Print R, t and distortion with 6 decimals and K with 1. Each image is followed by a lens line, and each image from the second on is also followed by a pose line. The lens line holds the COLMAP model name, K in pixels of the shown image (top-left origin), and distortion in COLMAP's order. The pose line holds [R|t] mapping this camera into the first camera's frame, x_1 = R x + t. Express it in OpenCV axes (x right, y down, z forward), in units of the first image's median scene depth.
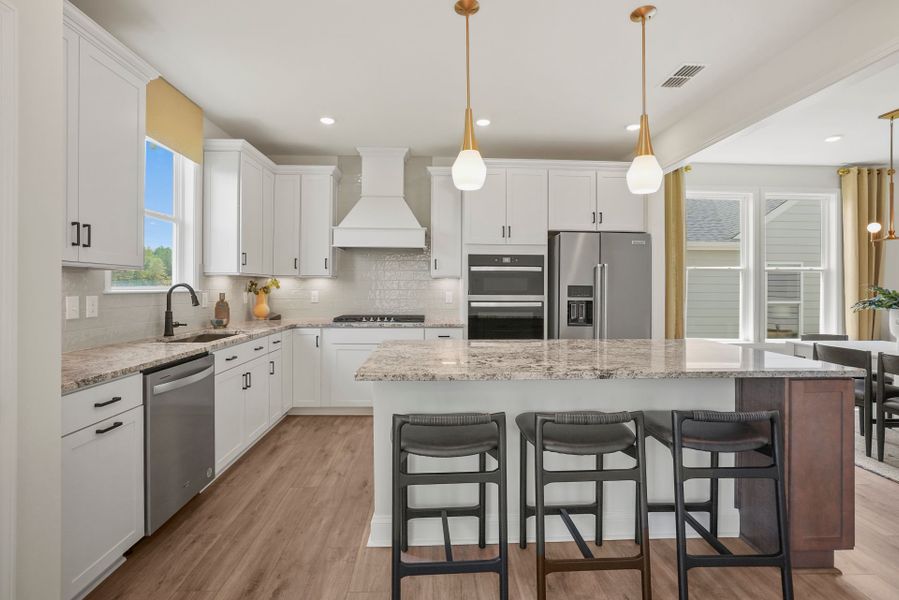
lens RADIAL K [[414.3, 0, 447.7], [0, 414.3, 290.7], [0, 0, 1]] dist [-0.013252, 0.007408]
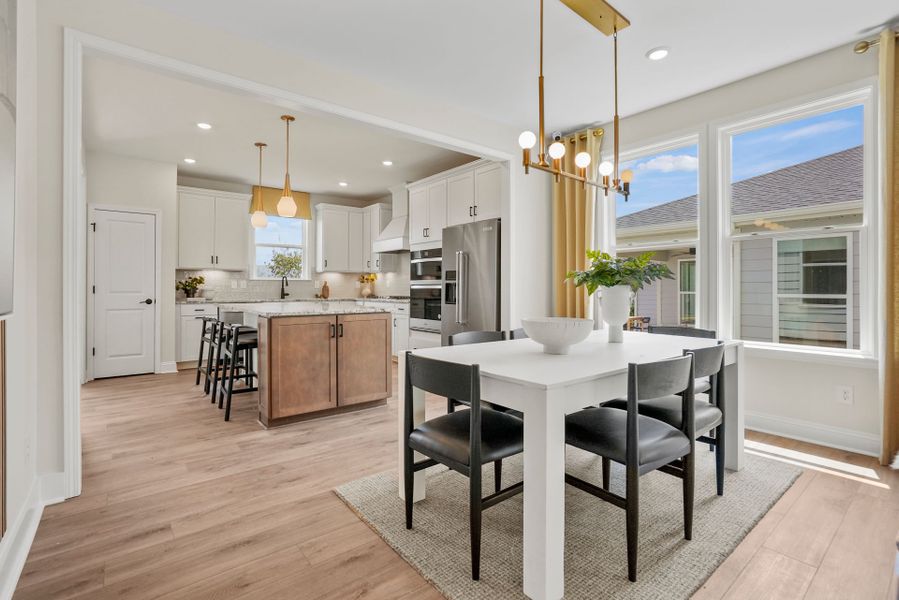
lens RADIAL K [[414.3, 0, 433.6], [0, 414.3, 285.8], [0, 0, 1]] dist [-0.013252, 0.007408]
pose [[0.574742, -0.007403, -0.818301, 1.247781], [-0.001992, 0.999943, -0.010446, 0.042953], [0.818333, 0.007634, 0.574694, 0.253592]]
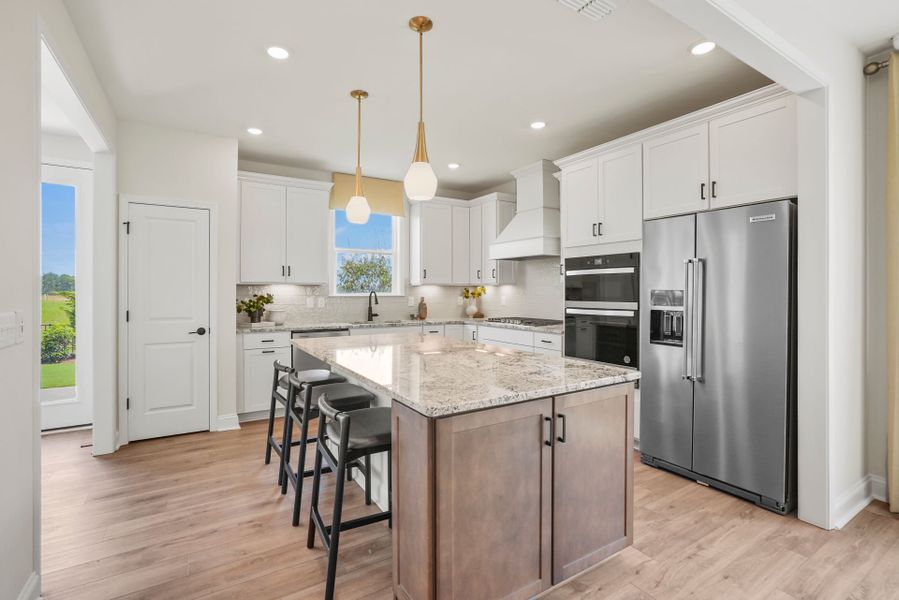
lens RADIAL K [[414.3, 0, 441.1], [0, 414.3, 293.5], [0, 0, 1]] dist [-0.013252, 0.007408]
pose [[0.484501, 0.000139, -0.874791, 0.743895], [-0.002894, 0.999995, -0.001444, -0.004416], [0.874786, 0.003231, 0.484498, 0.288678]]
